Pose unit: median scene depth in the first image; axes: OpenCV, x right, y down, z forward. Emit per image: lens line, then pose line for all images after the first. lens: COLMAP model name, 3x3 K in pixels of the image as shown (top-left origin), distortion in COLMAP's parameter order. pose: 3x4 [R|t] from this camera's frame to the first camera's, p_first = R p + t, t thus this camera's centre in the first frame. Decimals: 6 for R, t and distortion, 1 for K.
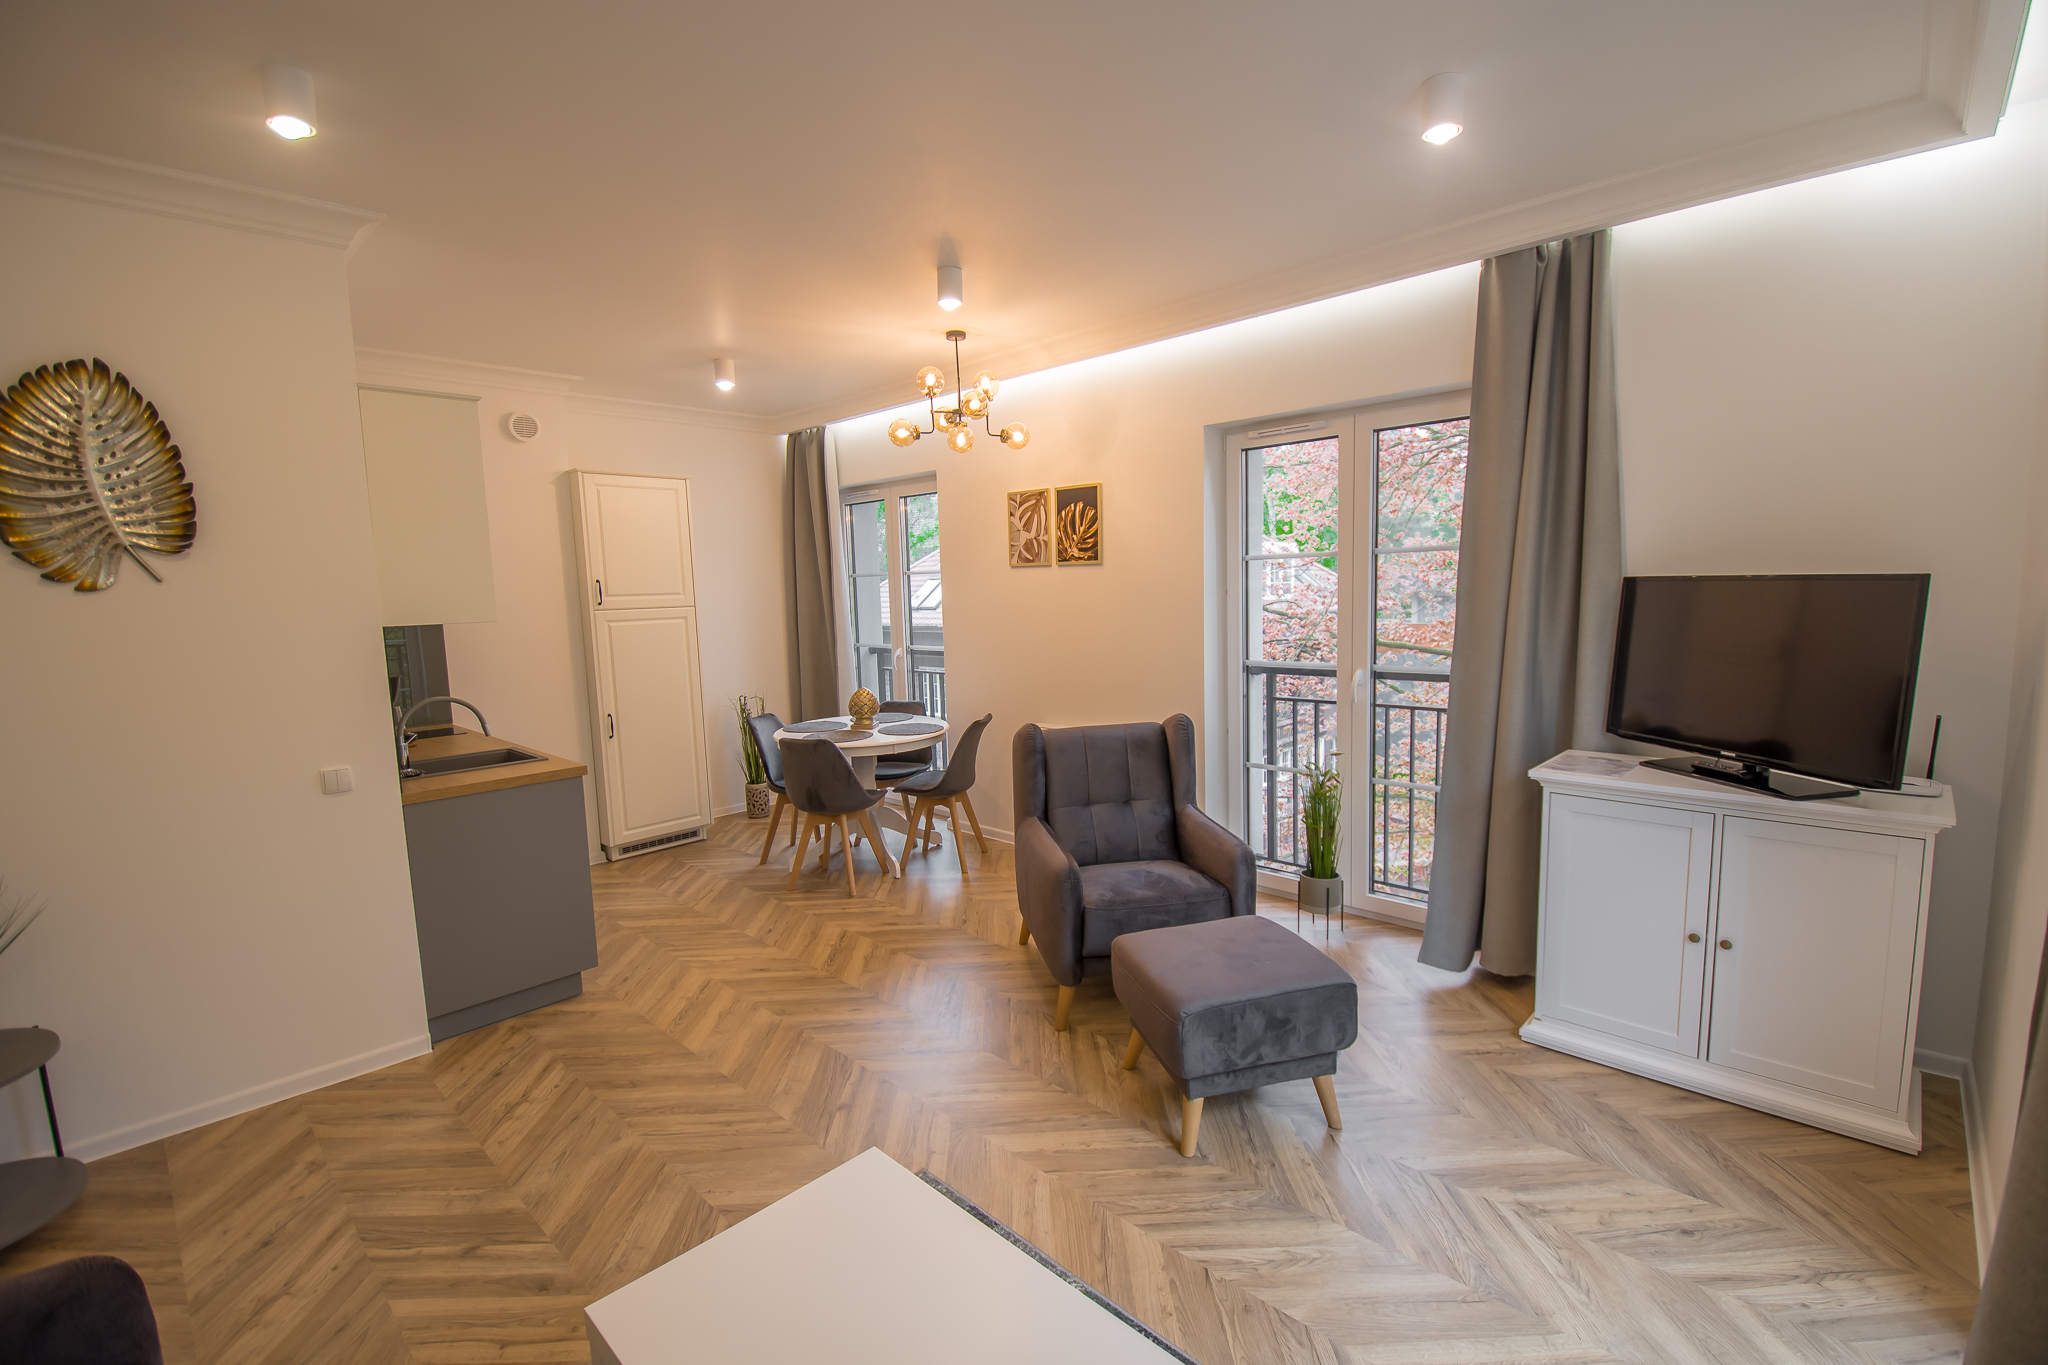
lens RADIAL K [[890.6, 0, 1024.0], [0, 890.6, 682.5], [0, 0, 1]] dist [0.002300, -0.015497]
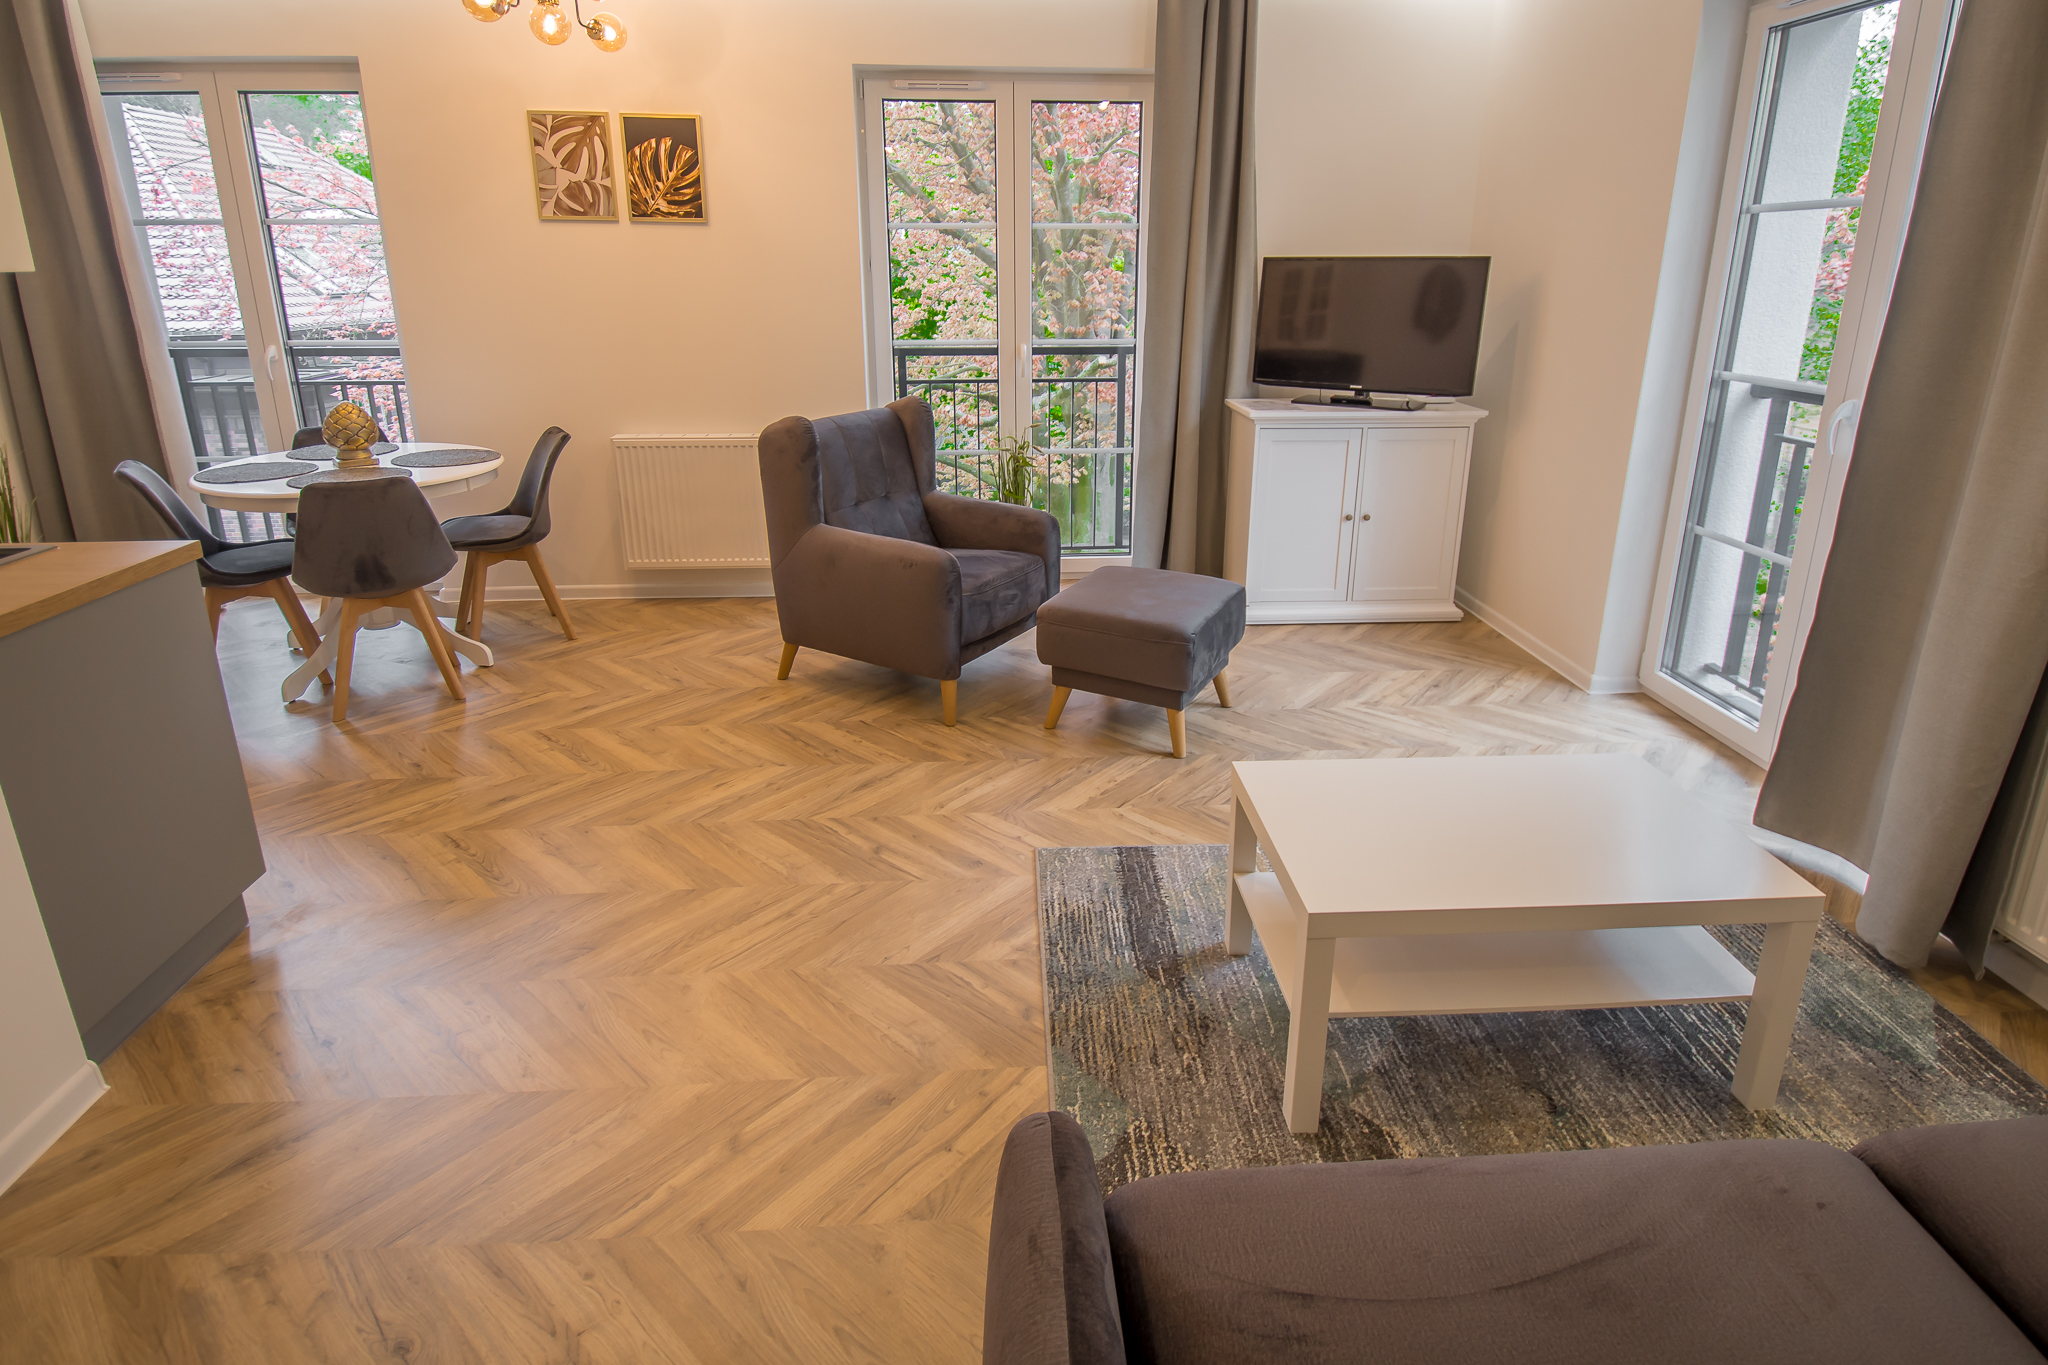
lens RADIAL K [[1057.0, 0, 1025.3], [0, 1057.0, 571.1], [0, 0, 1]] dist [0.020798, -0.029167]
pose [[0.674986, -0.174973, 0.716783, -0.455811], [0.058636, 0.981122, 0.184284, 0.014731], [-0.735497, -0.082360, 0.672504, 0.123727]]
